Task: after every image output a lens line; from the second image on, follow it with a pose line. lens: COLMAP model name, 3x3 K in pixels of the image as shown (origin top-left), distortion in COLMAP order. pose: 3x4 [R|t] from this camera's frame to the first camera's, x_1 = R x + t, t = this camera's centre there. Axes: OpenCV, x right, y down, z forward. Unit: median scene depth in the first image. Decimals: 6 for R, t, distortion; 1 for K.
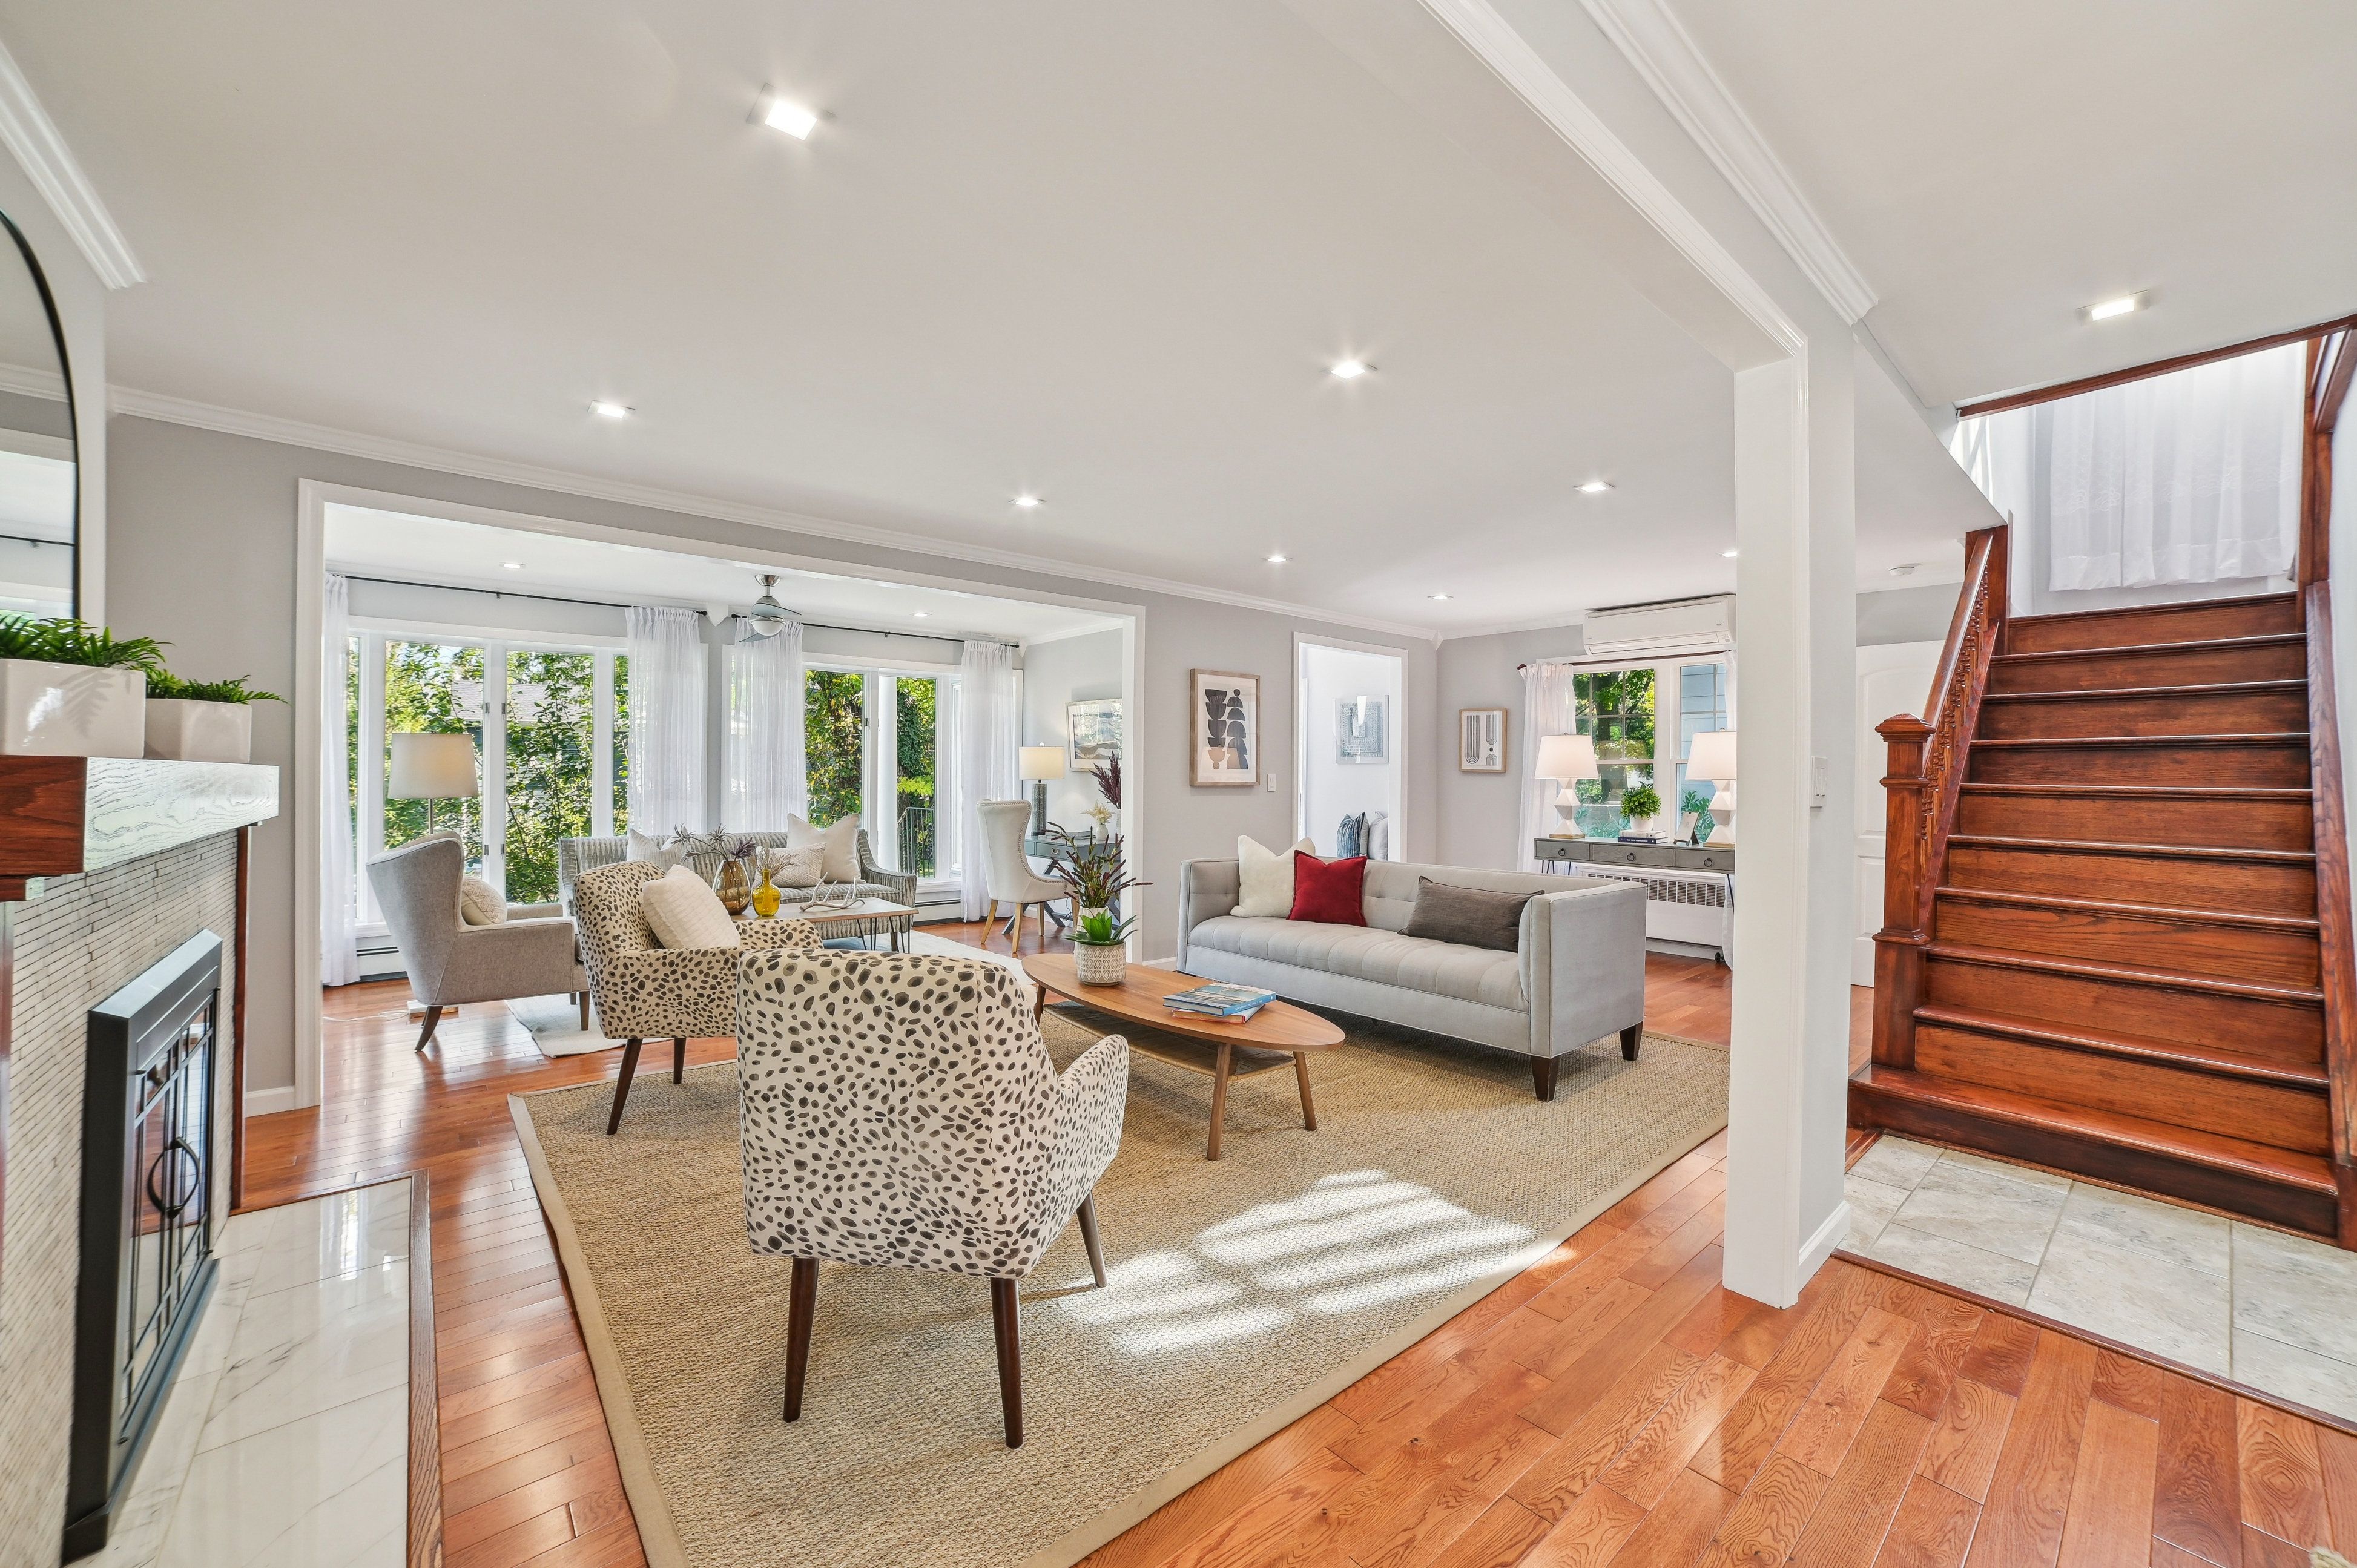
lens RADIAL K [[899.7, 0, 1177.0], [0, 899.7, 780.3], [0, 0, 1]] dist [-0.014088, 0.000130]
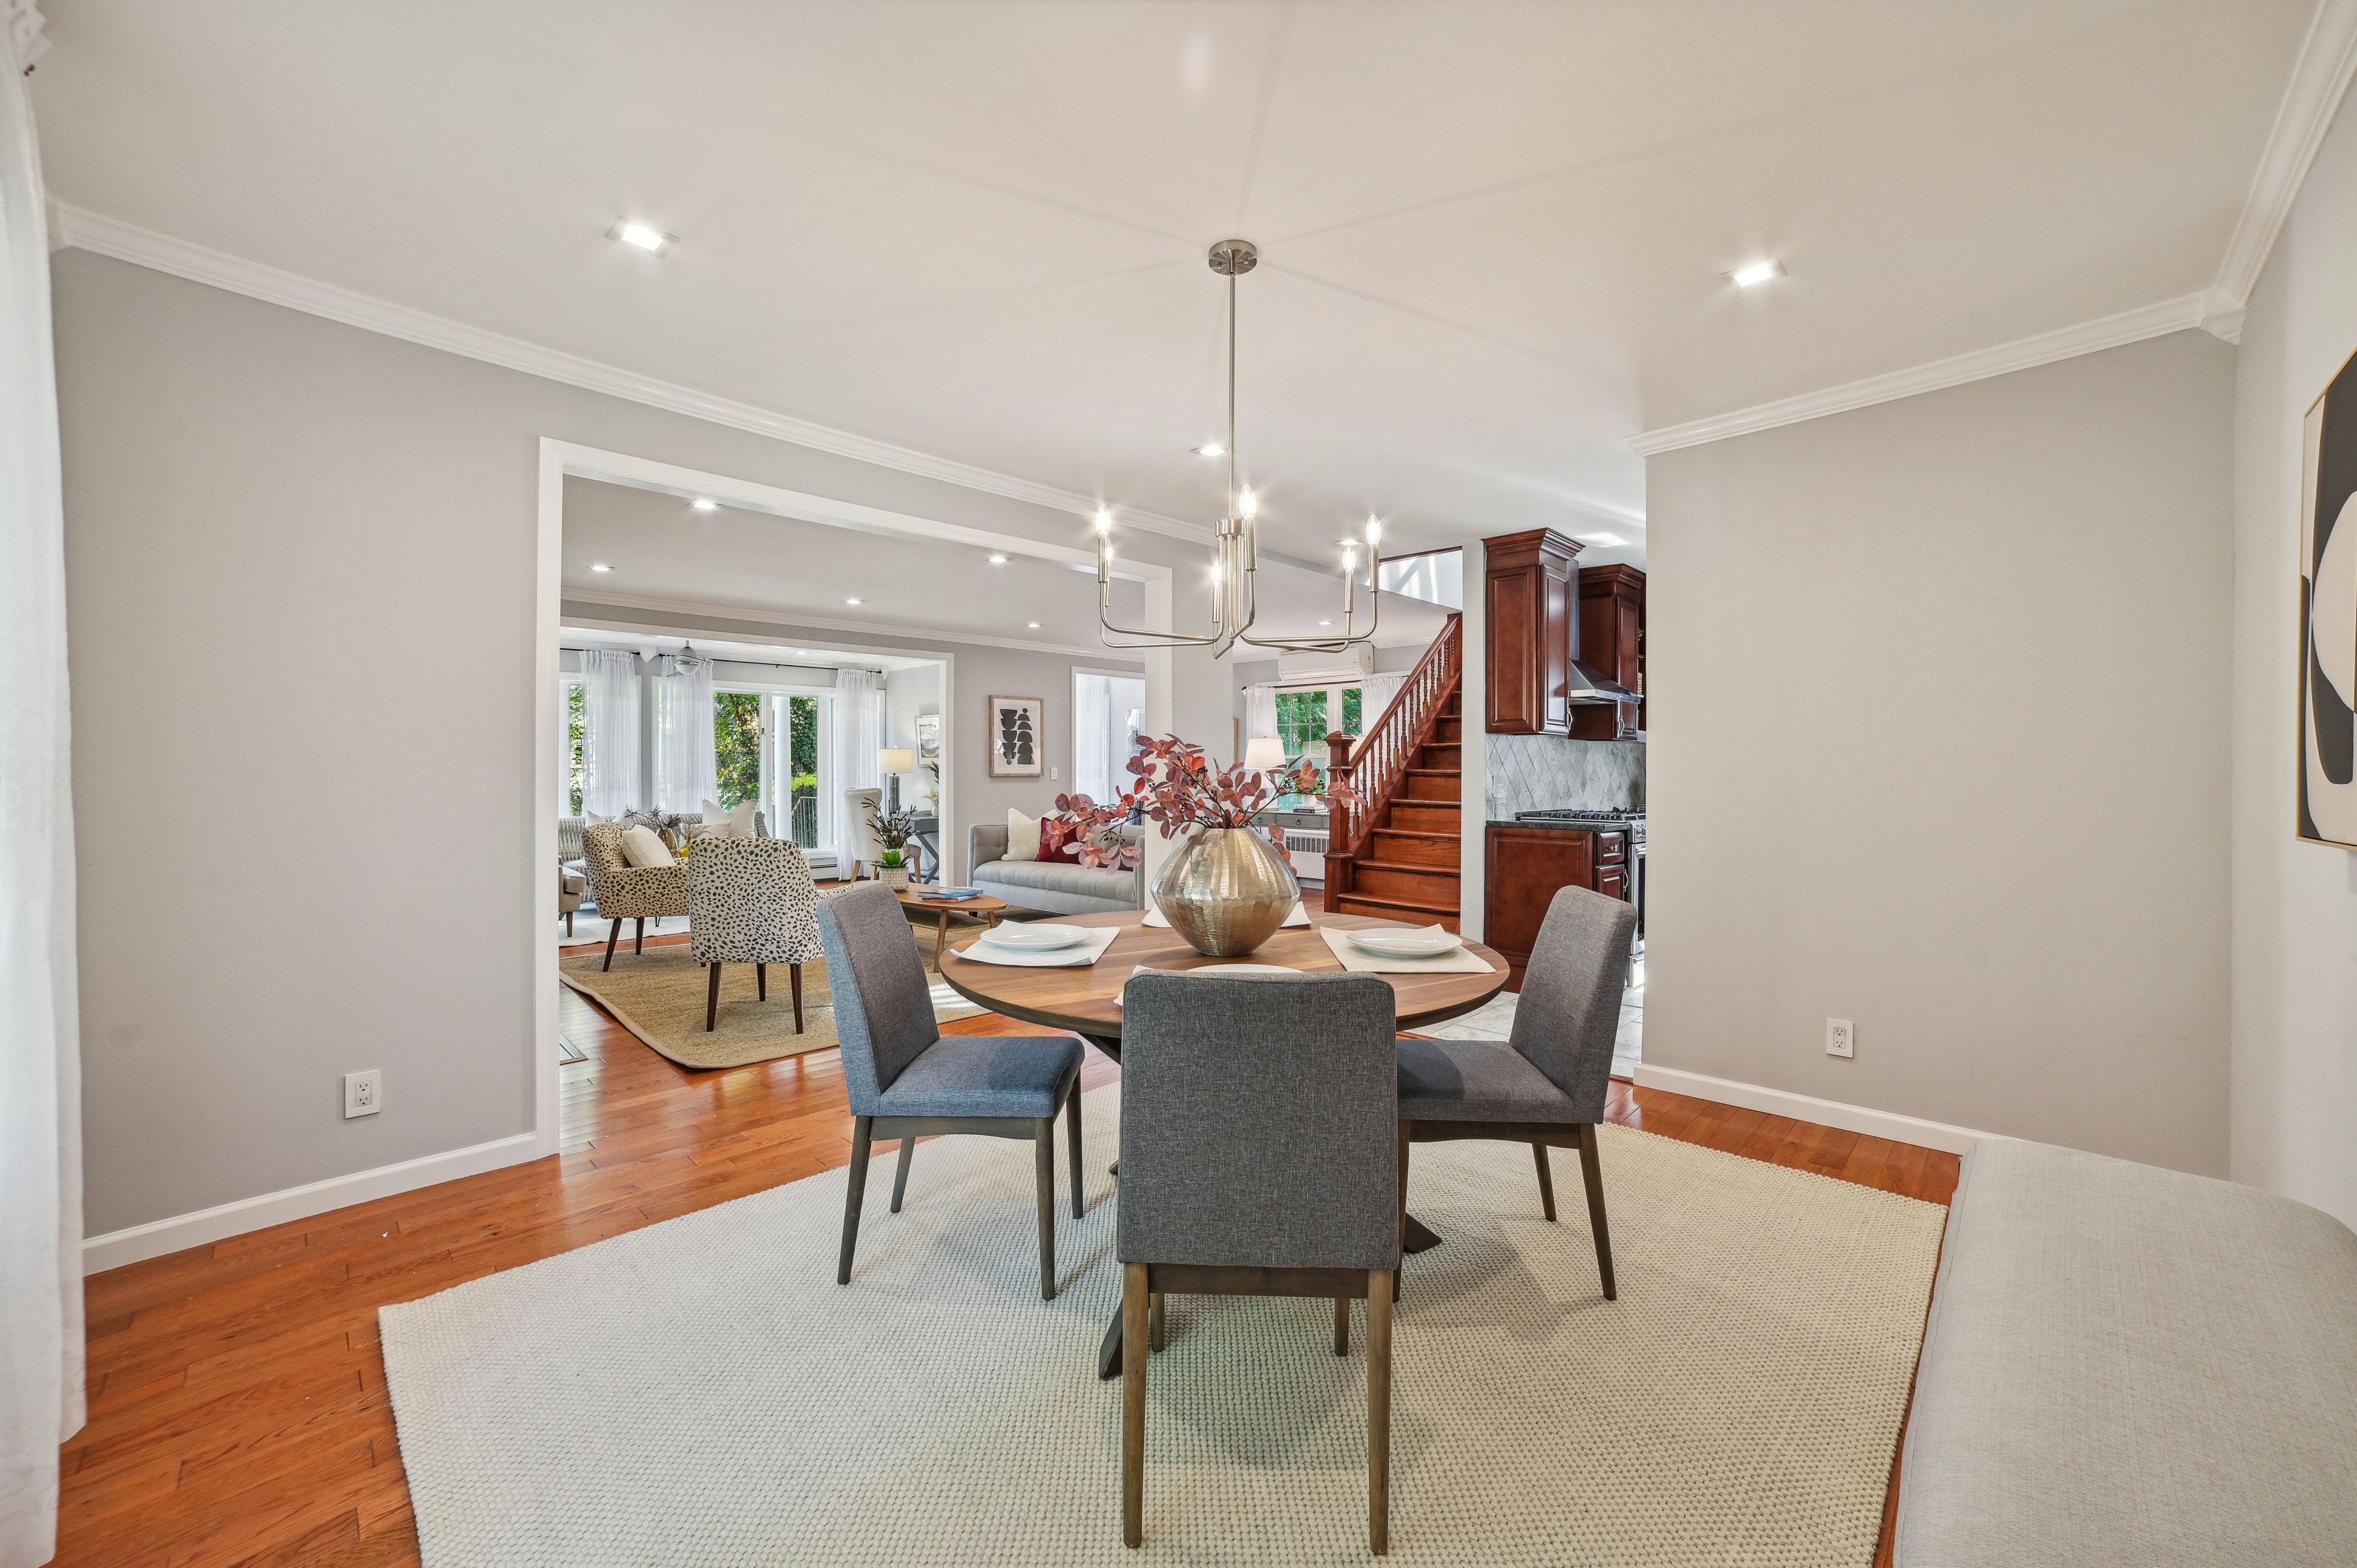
lens RADIAL K [[932.0, 0, 1171.5], [0, 932.0, 770.5], [0, 0, 1]] dist [-0.008702, -0.000029]
pose [[0.997988, -0.009801, 0.062647, 0.205833], [0.010006, 0.999946, -0.002959, 0.004154], [-0.062615, 0.003580, 0.998031, -0.493646]]
